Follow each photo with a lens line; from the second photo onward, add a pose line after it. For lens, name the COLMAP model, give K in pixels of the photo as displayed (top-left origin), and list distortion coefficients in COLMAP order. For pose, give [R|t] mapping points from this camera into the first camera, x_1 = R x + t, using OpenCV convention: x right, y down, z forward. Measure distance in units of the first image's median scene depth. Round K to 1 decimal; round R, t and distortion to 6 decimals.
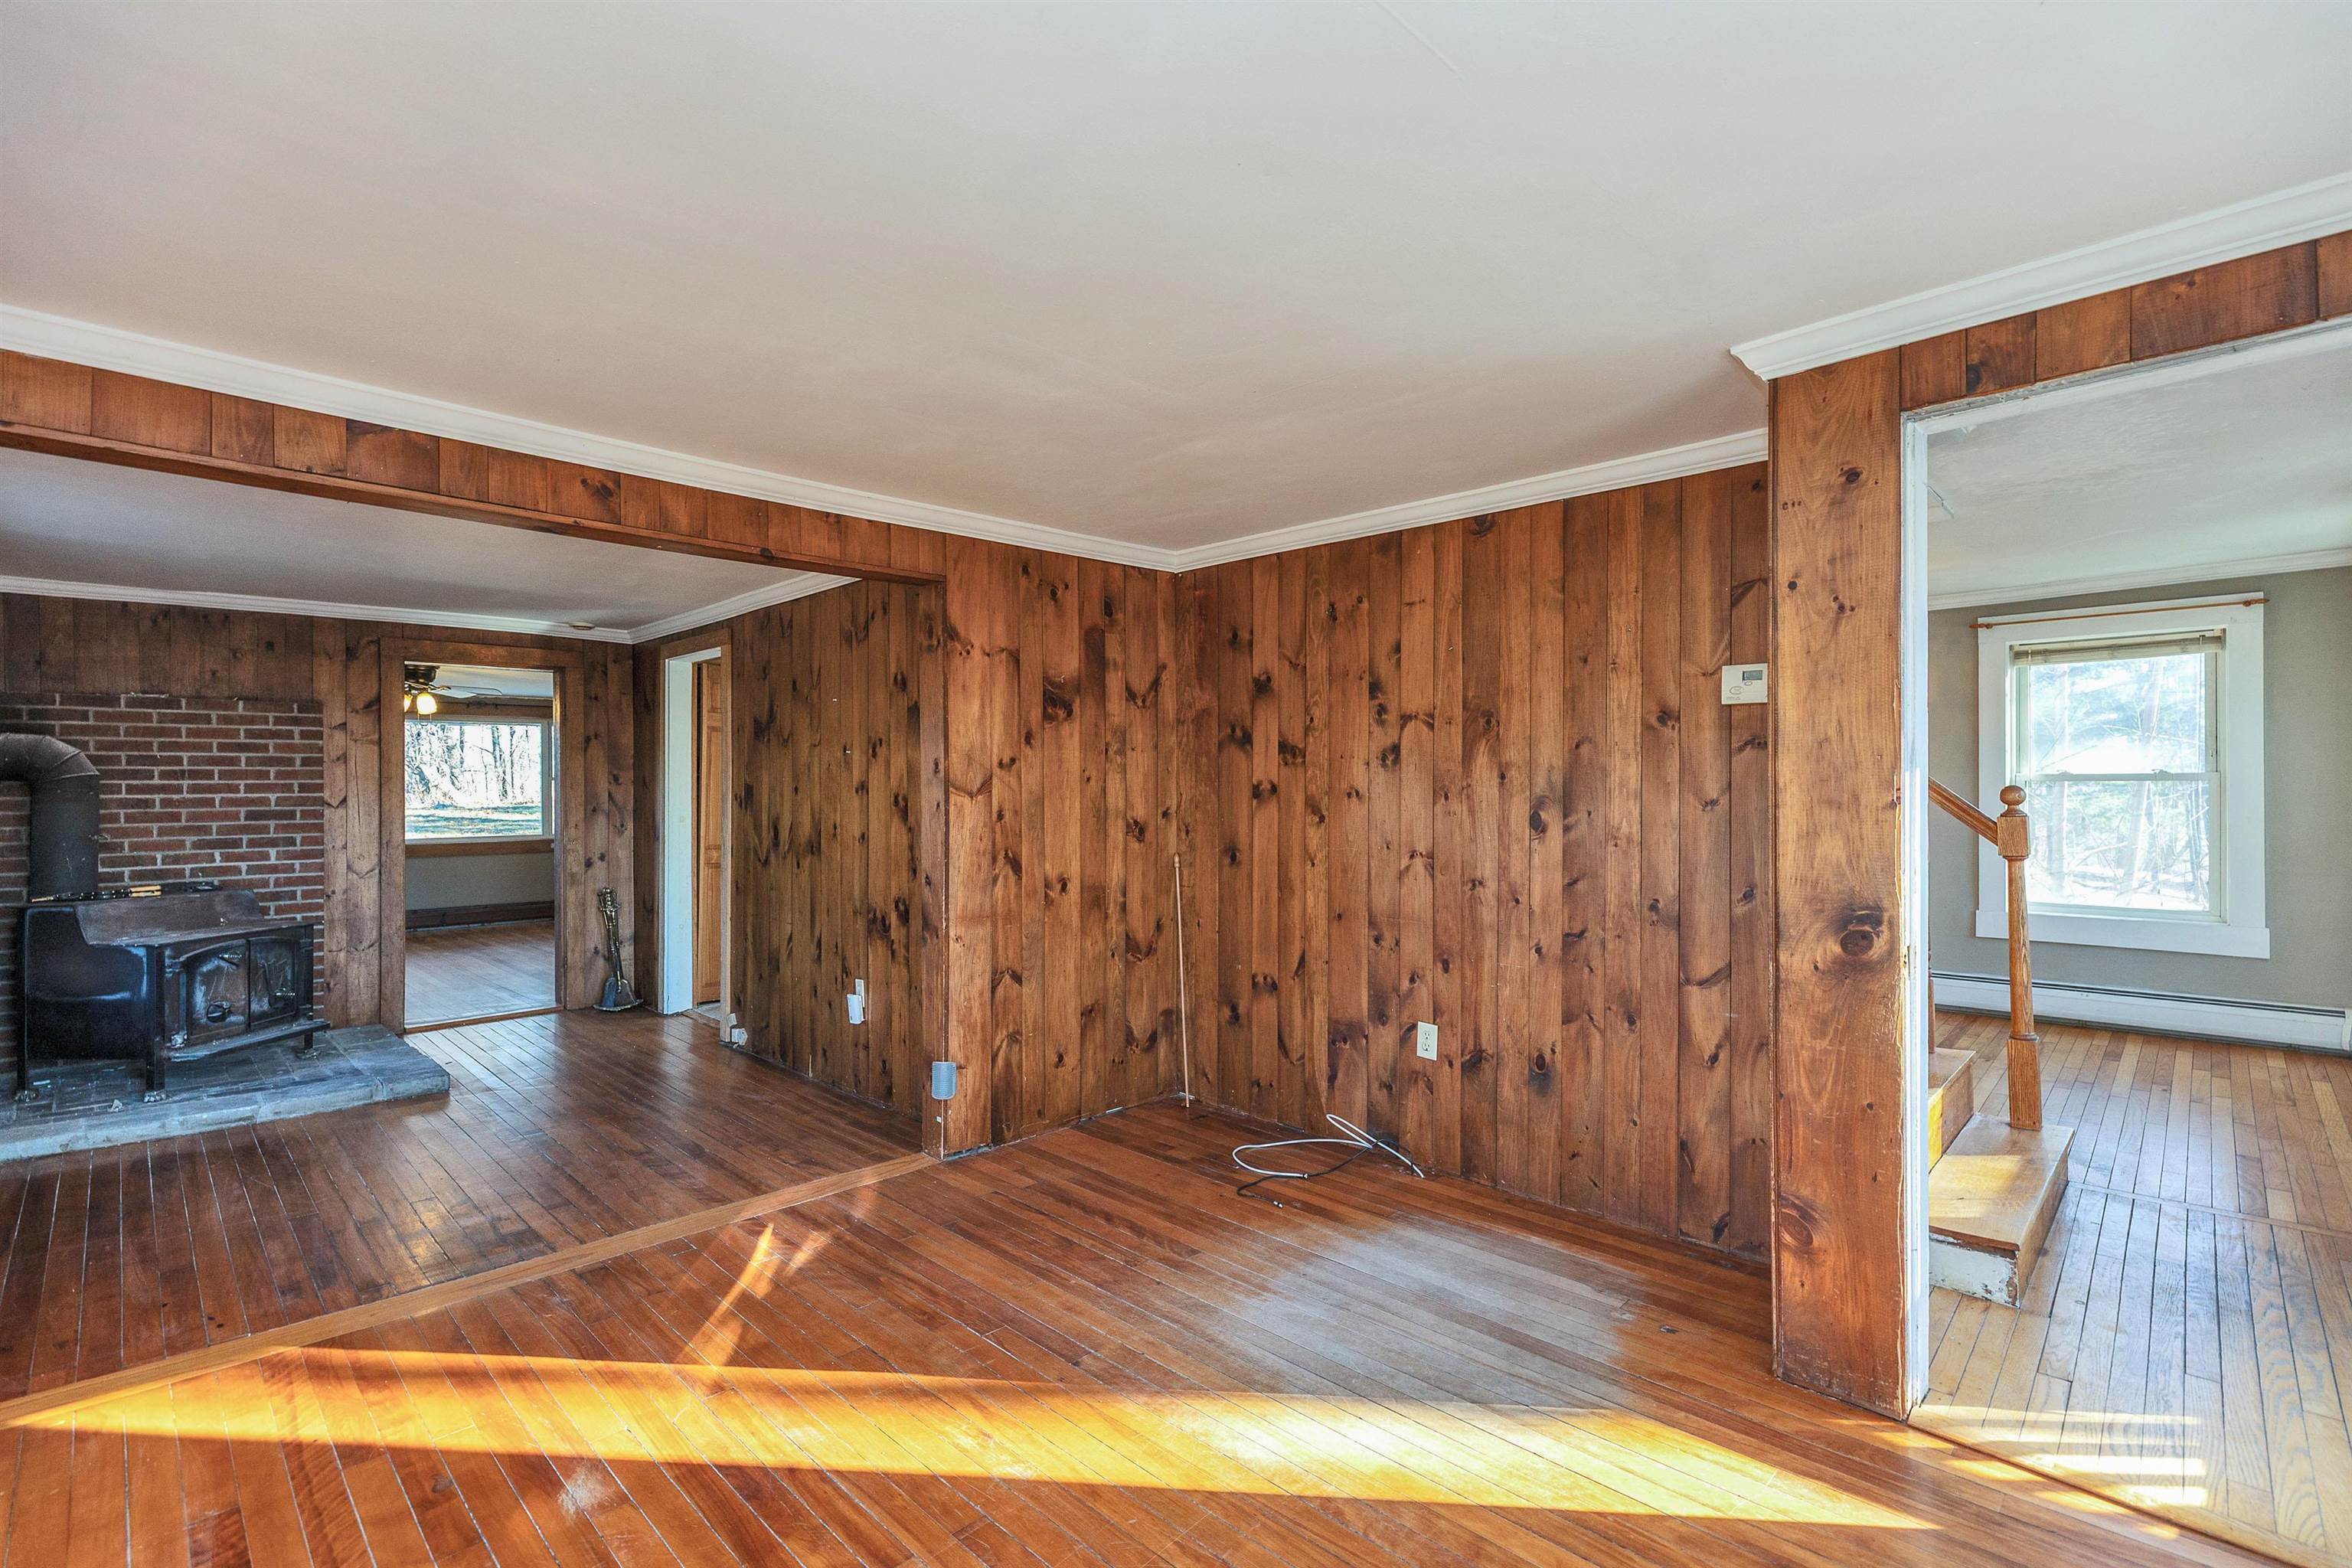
lens RADIAL K [[1055.5, 0, 1180.7], [0, 1055.5, 782.4], [0, 0, 1]] dist [0.009889, -0.001480]
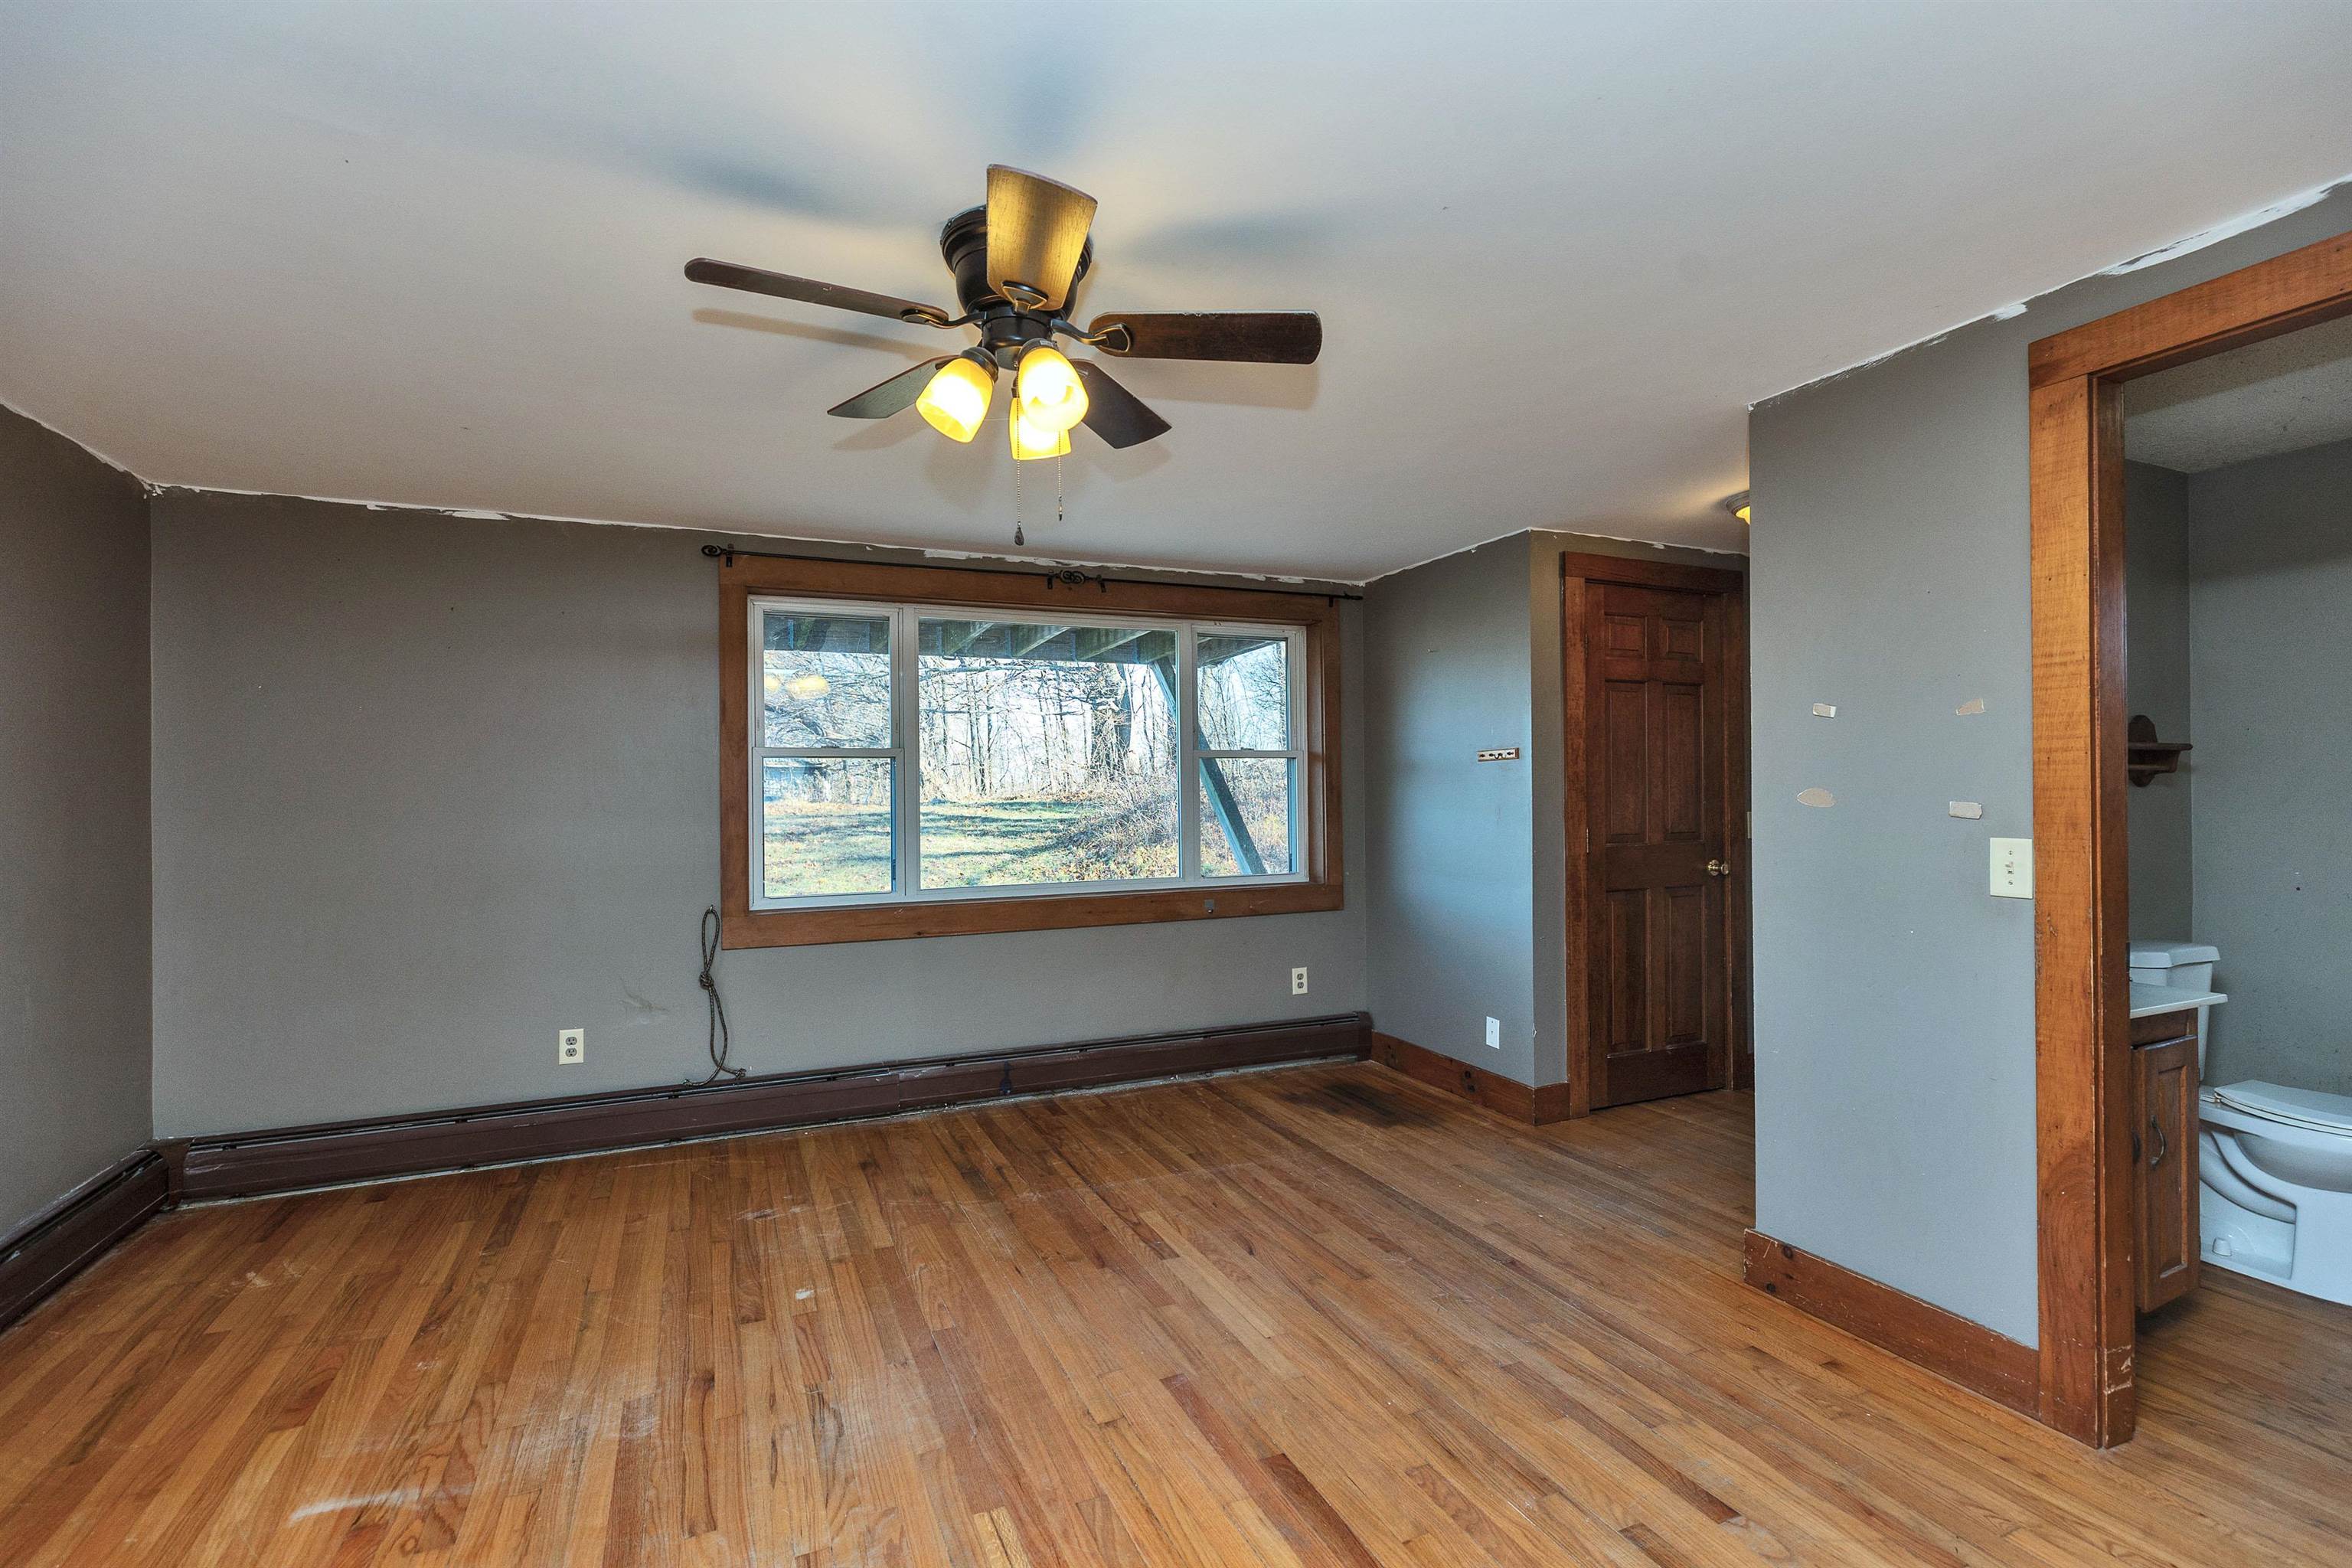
lens RADIAL K [[1055.5, 0, 1158.2], [0, 1055.5, 790.6], [0, 0, 1]] dist [0.009889, -0.001480]
pose [[0.926165, 0.004384, -0.377093, -1.189579], [0.000509, 0.999917, 0.012876, 0.016940], [0.377118, -0.012118, 0.926086, 1.558940]]
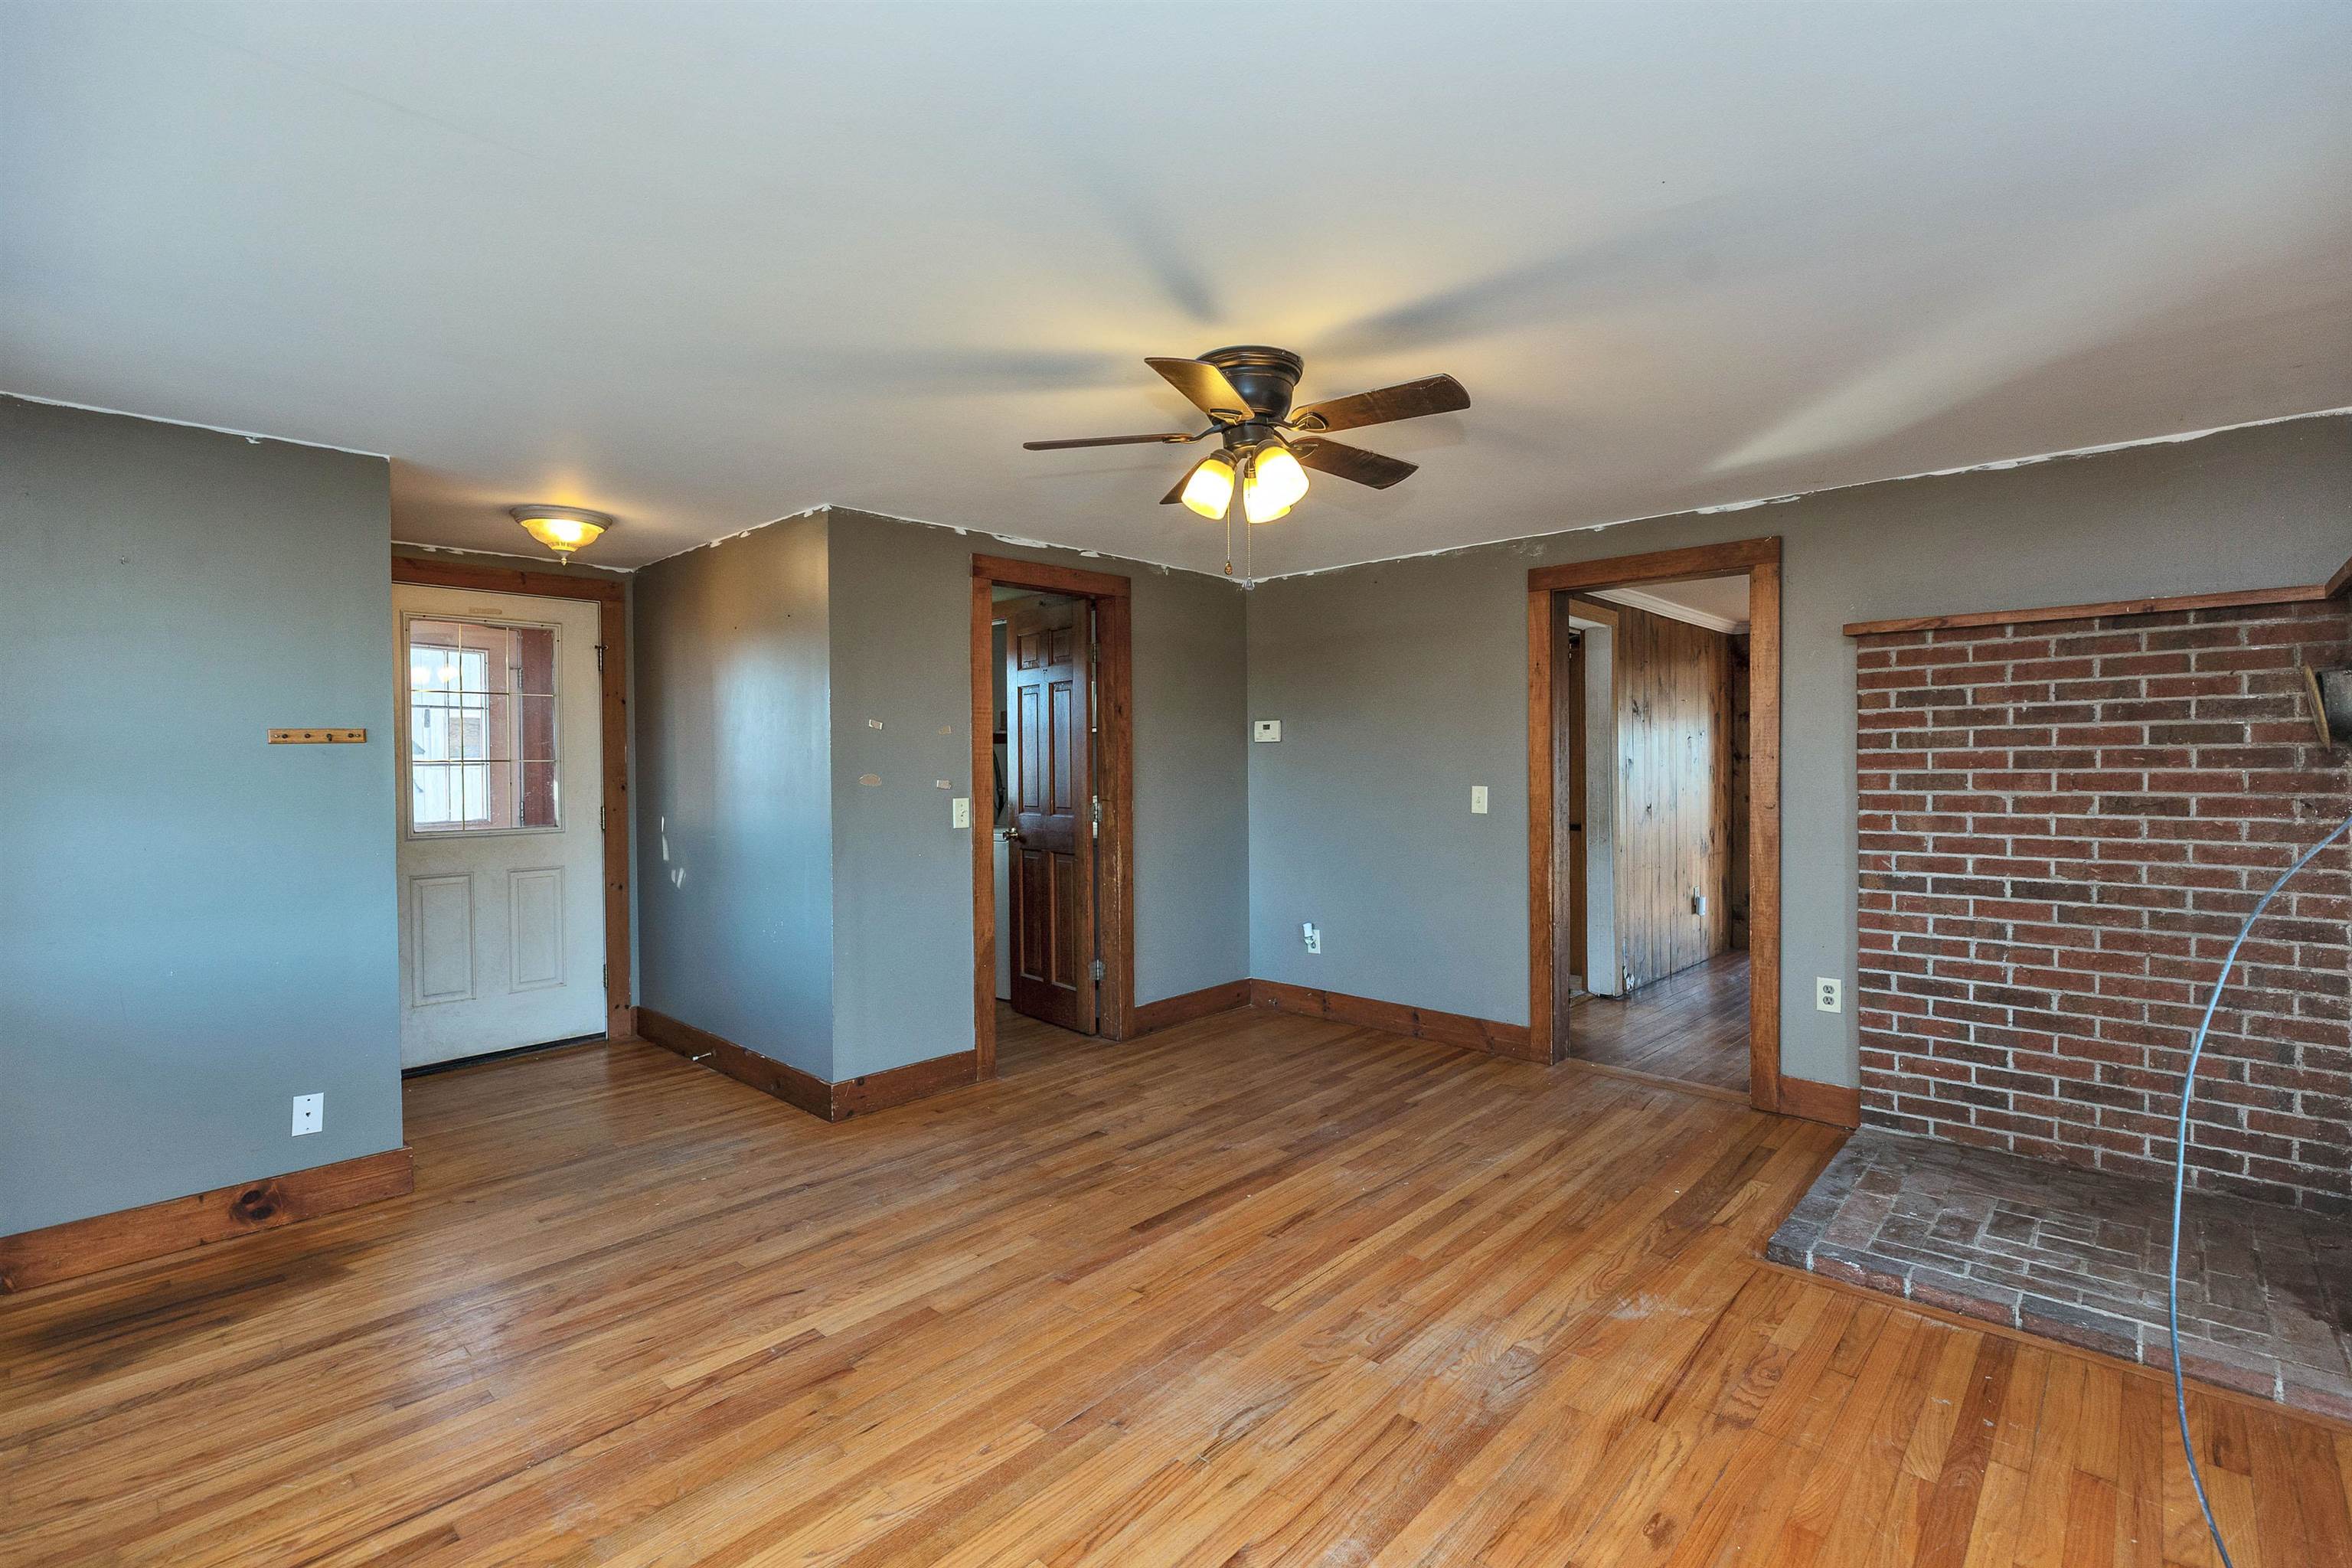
lens RADIAL K [[1055.5, 0, 1203.4], [0, 1055.5, 775.3], [0, 0, 1]] dist [0.009889, -0.001480]
pose [[-0.047529, 0.000270, 0.998870, -2.073573], [0.002286, 0.999997, -0.000162, 0.026488], [-0.998867, 0.002276, -0.047530, 2.037283]]
